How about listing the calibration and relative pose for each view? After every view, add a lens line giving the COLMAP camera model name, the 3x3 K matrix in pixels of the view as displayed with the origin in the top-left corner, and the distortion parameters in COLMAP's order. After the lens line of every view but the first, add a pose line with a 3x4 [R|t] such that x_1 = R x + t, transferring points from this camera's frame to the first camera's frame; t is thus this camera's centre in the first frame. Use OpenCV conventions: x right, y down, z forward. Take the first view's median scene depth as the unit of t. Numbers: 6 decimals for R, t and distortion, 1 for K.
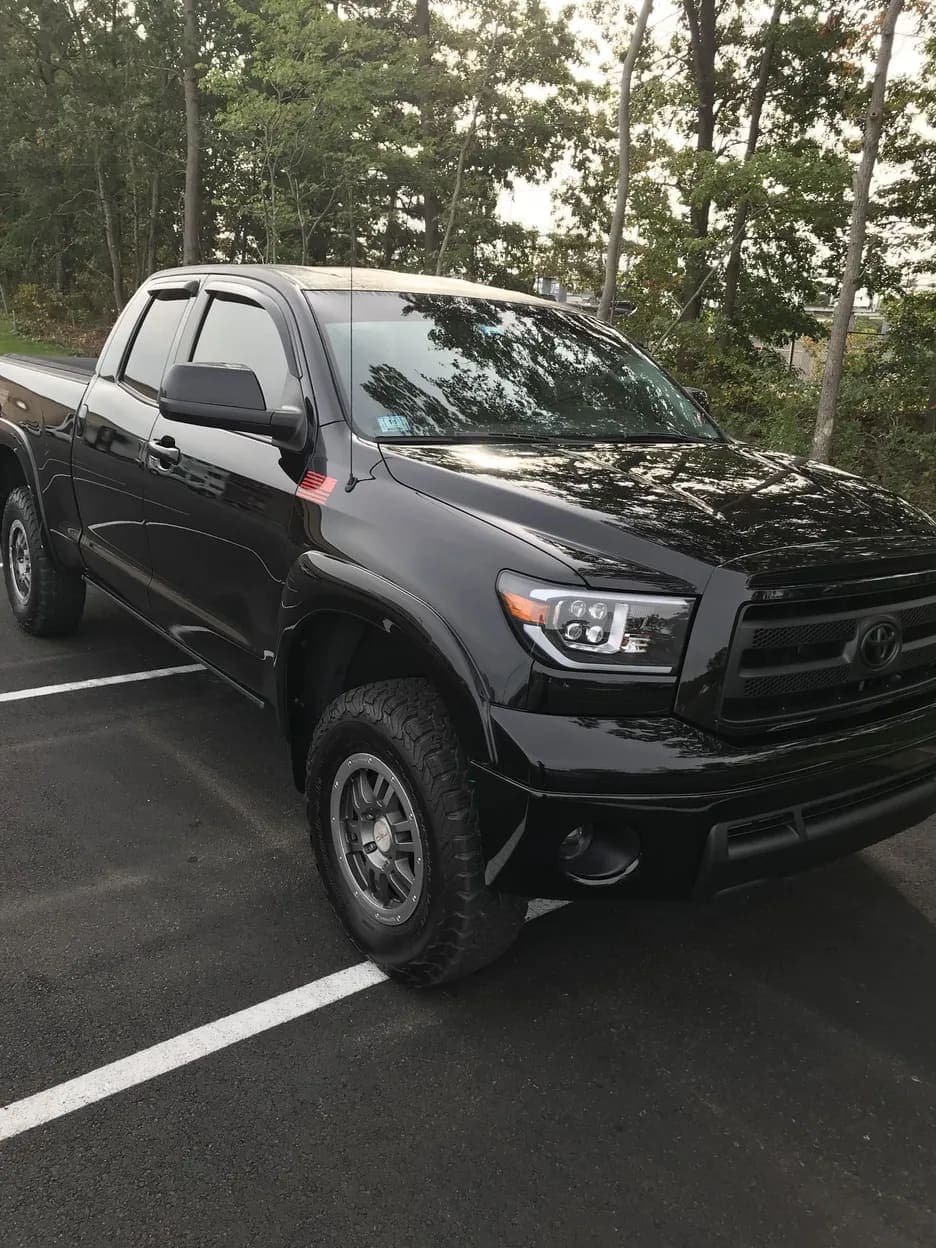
lens RADIAL K [[1020.8, 0, 475.8], [0, 1020.8, 628.2], [0, 0, 1]] dist [0.007939, -0.010838]
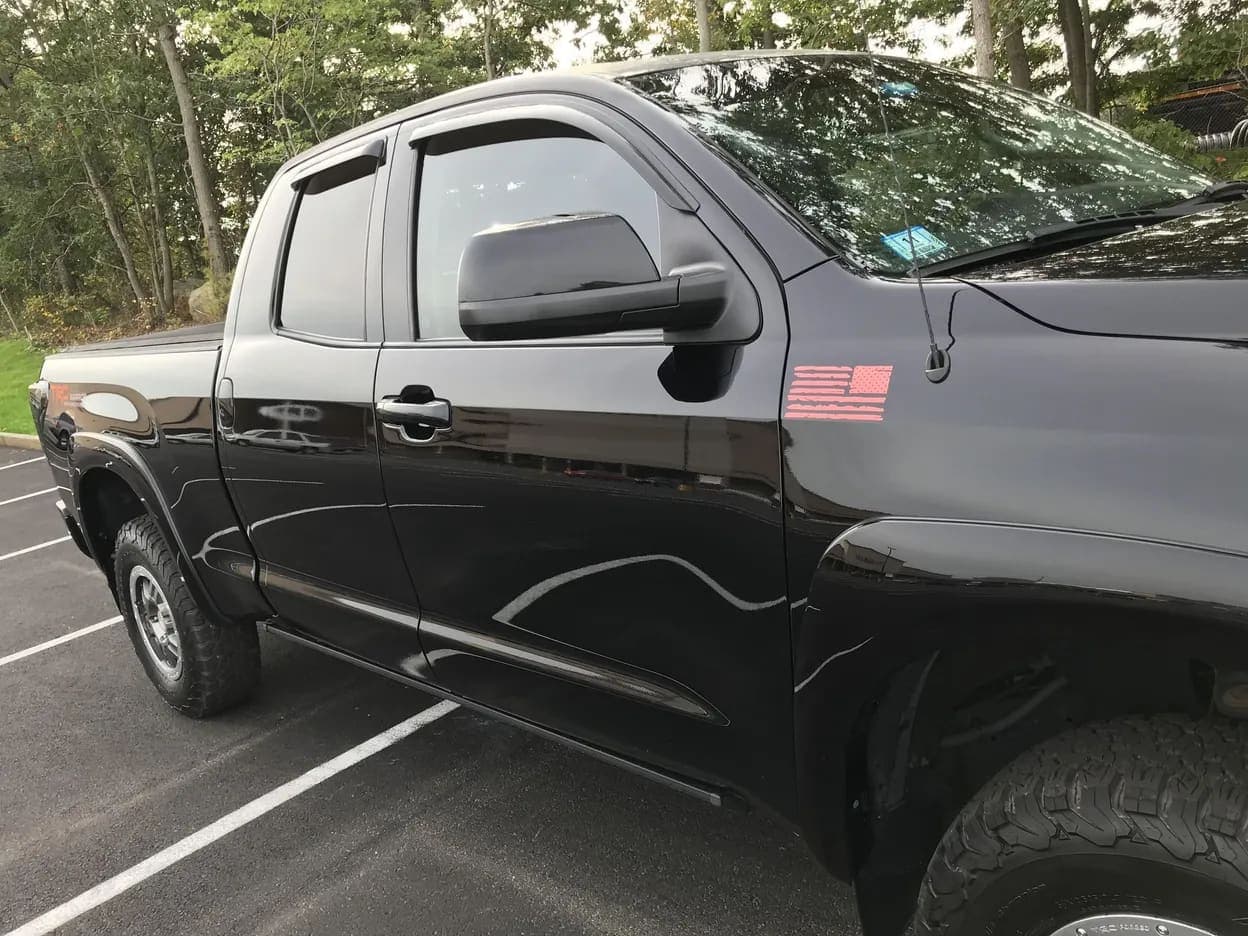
lens RADIAL K [[1020.8, 0, 622.9], [0, 1020.8, 465.1], [0, 0, 1]] dist [0.007939, -0.010838]
pose [[0.966478, -0.245094, 0.076483, -0.208532], [0.249015, 0.967375, -0.046664, -0.073385], [-0.062550, 0.064145, 0.995978, 0.348155]]
